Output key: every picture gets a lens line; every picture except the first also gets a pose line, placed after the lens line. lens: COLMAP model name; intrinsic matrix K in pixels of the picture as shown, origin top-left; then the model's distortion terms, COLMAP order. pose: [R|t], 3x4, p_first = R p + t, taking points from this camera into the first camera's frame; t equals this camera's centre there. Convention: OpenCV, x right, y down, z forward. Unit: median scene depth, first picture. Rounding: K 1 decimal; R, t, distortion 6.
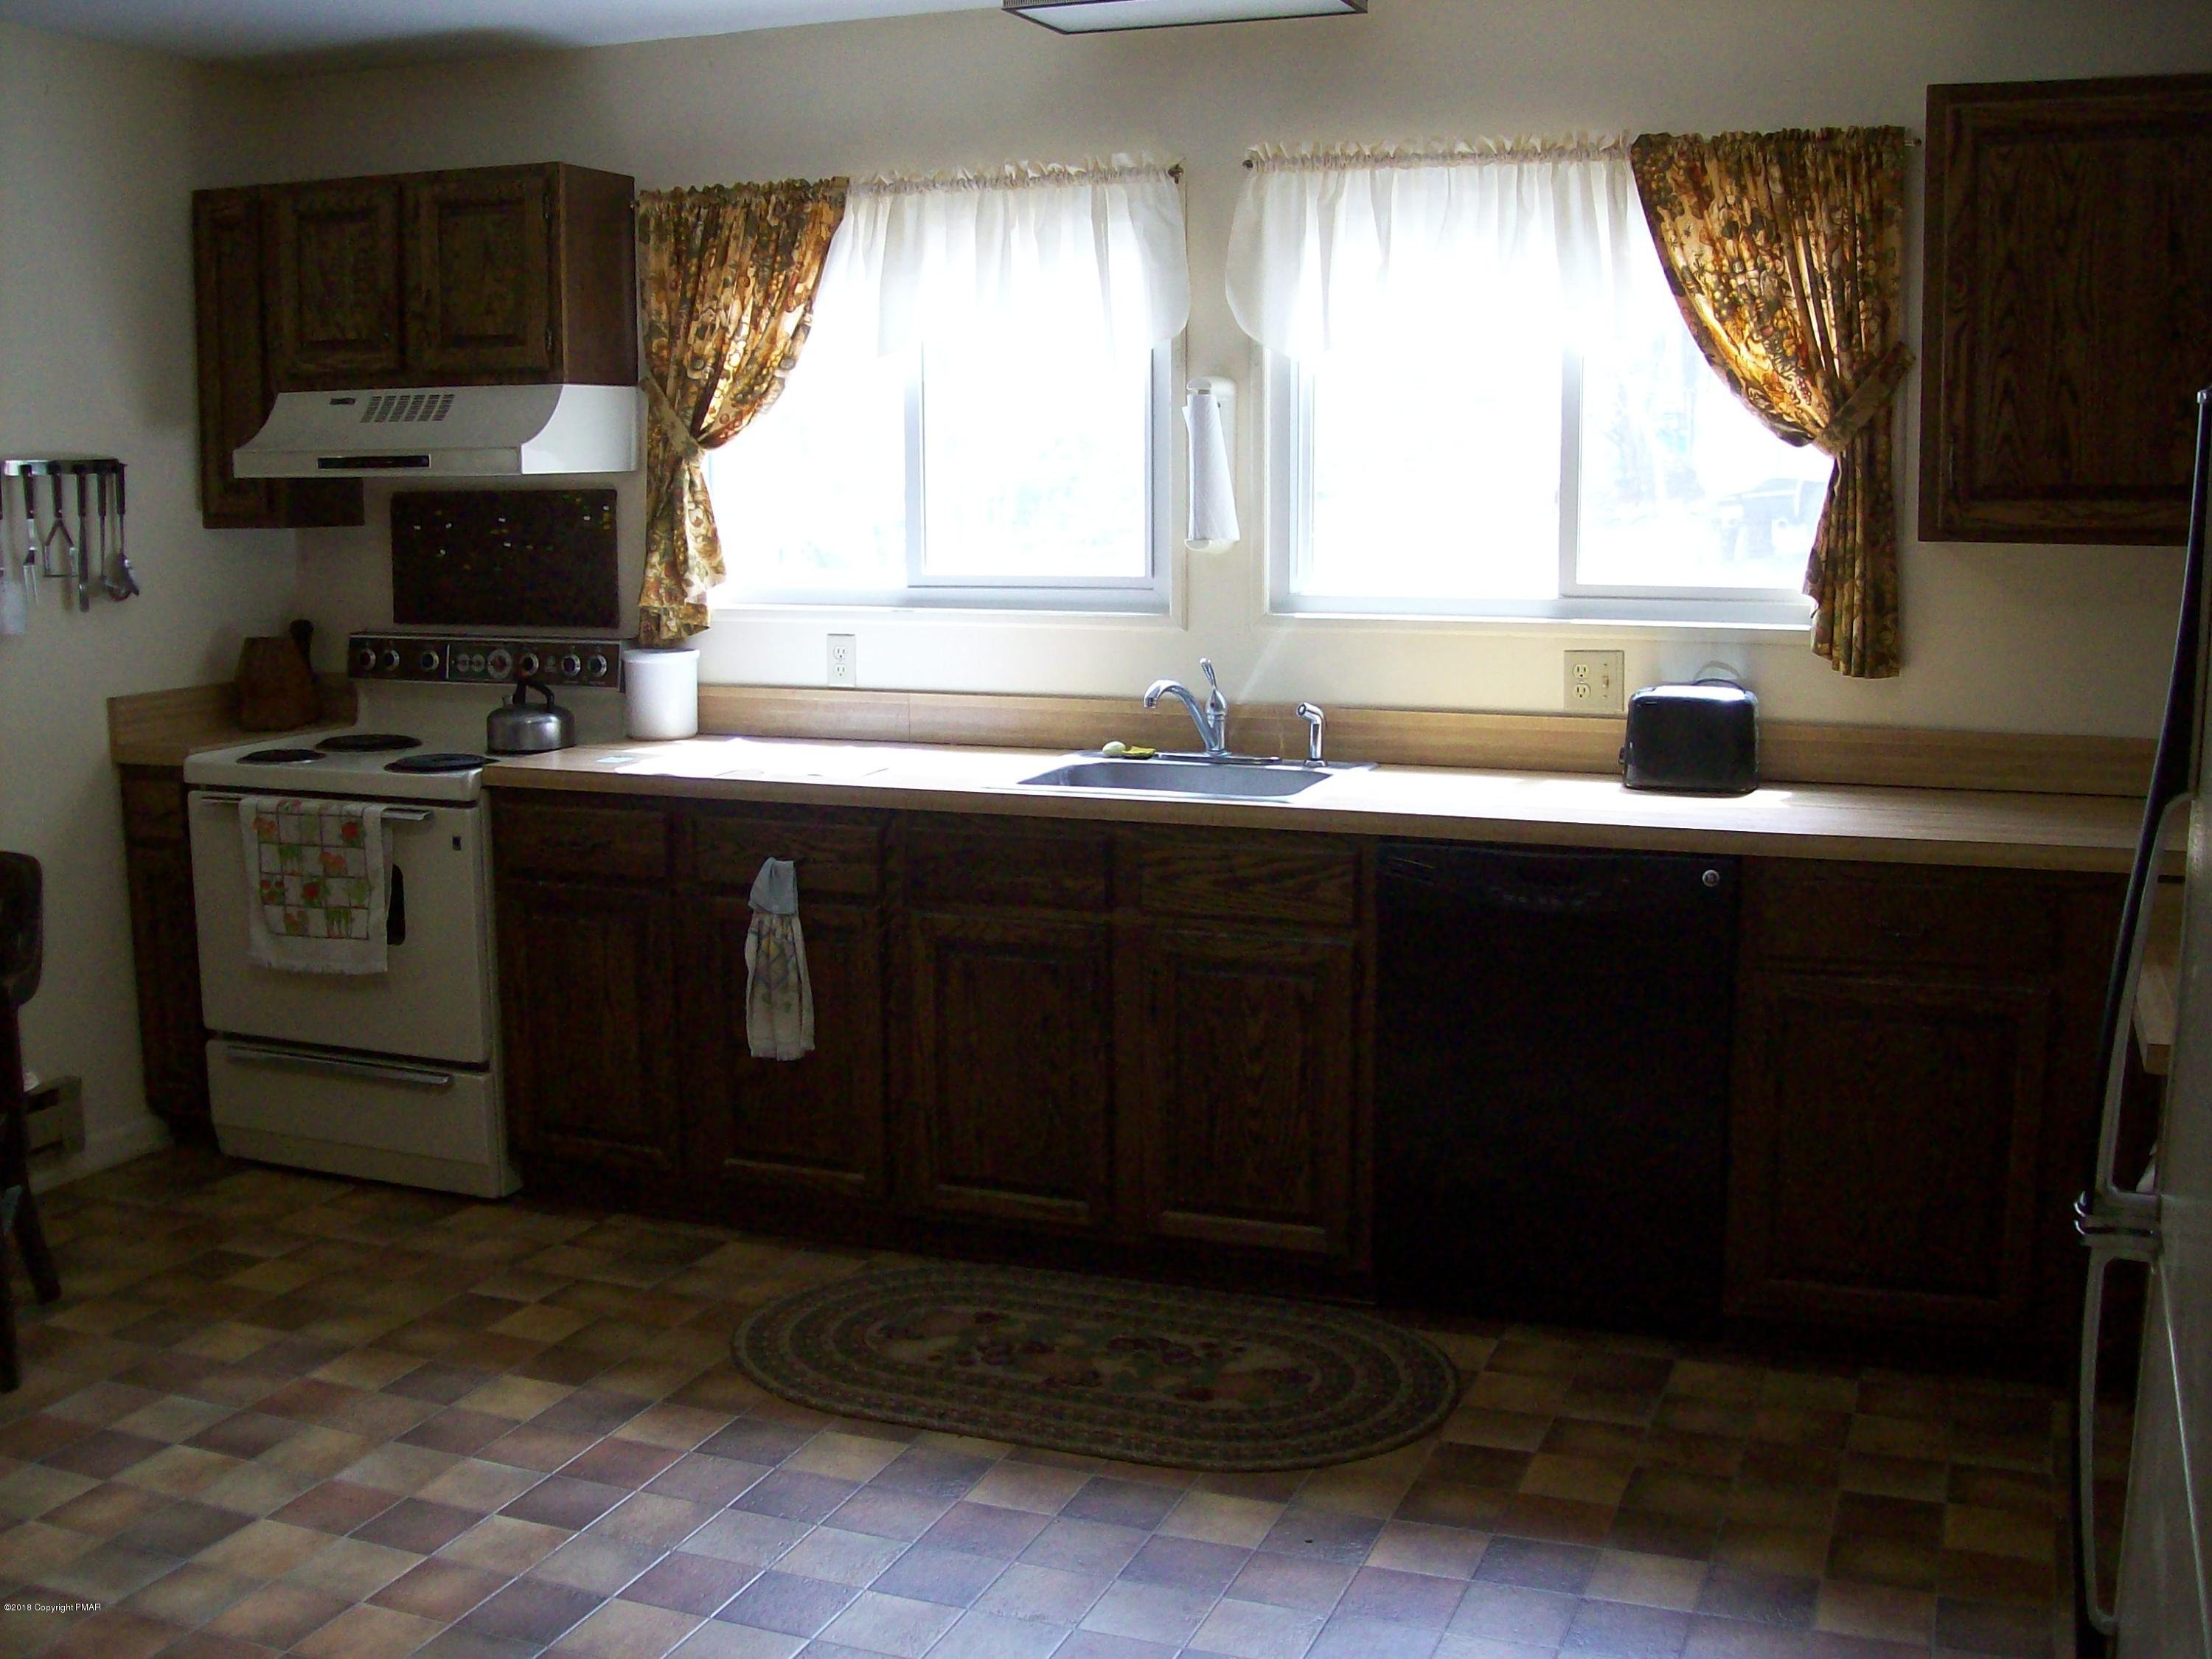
lens RADIAL K [[2351.3, 0, 1084.2], [0, 2351.3, 873.1], [0, 0, 1]] dist [-0.182687, 0.153168]
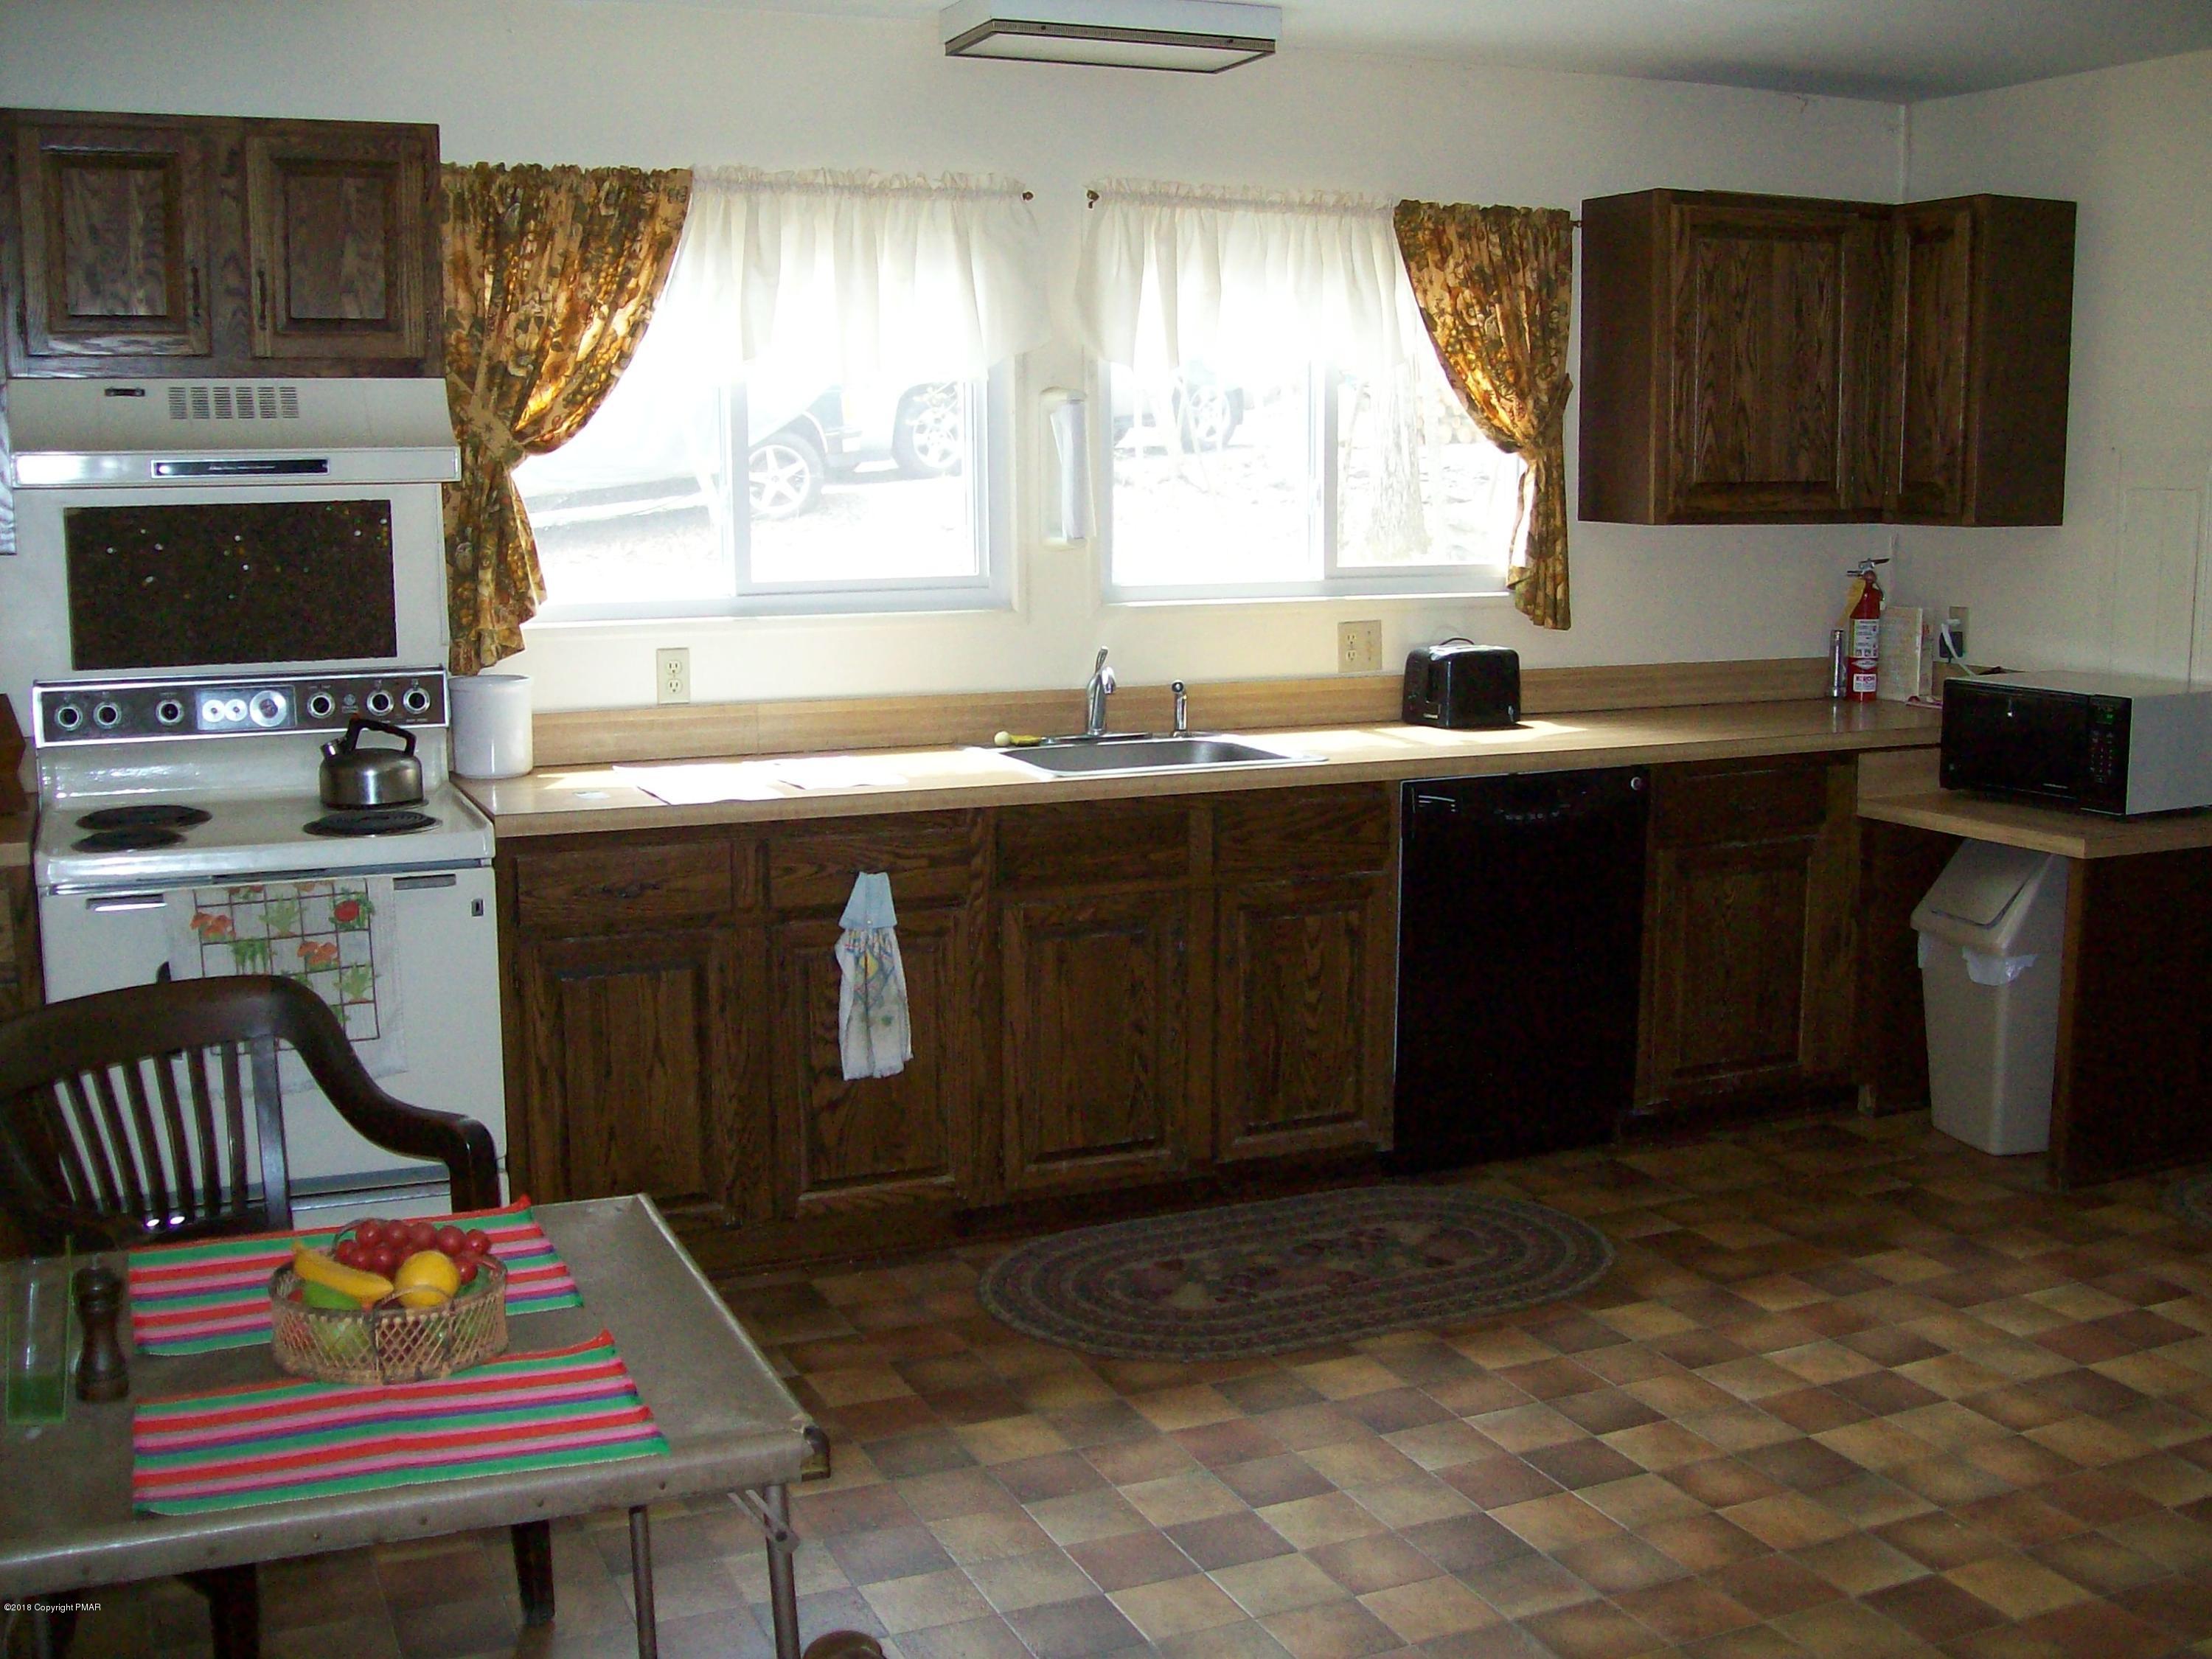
lens RADIAL K [[2351.3, 0, 1084.2], [0, 2351.3, 873.1], [0, 0, 1]] dist [-0.182687, 0.153168]
pose [[0.704692, -0.121901, 0.698963, -0.748879], [0.120069, 0.991411, 0.051852, -0.045654], [-0.699280, 0.047384, 0.713276, 0.236639]]
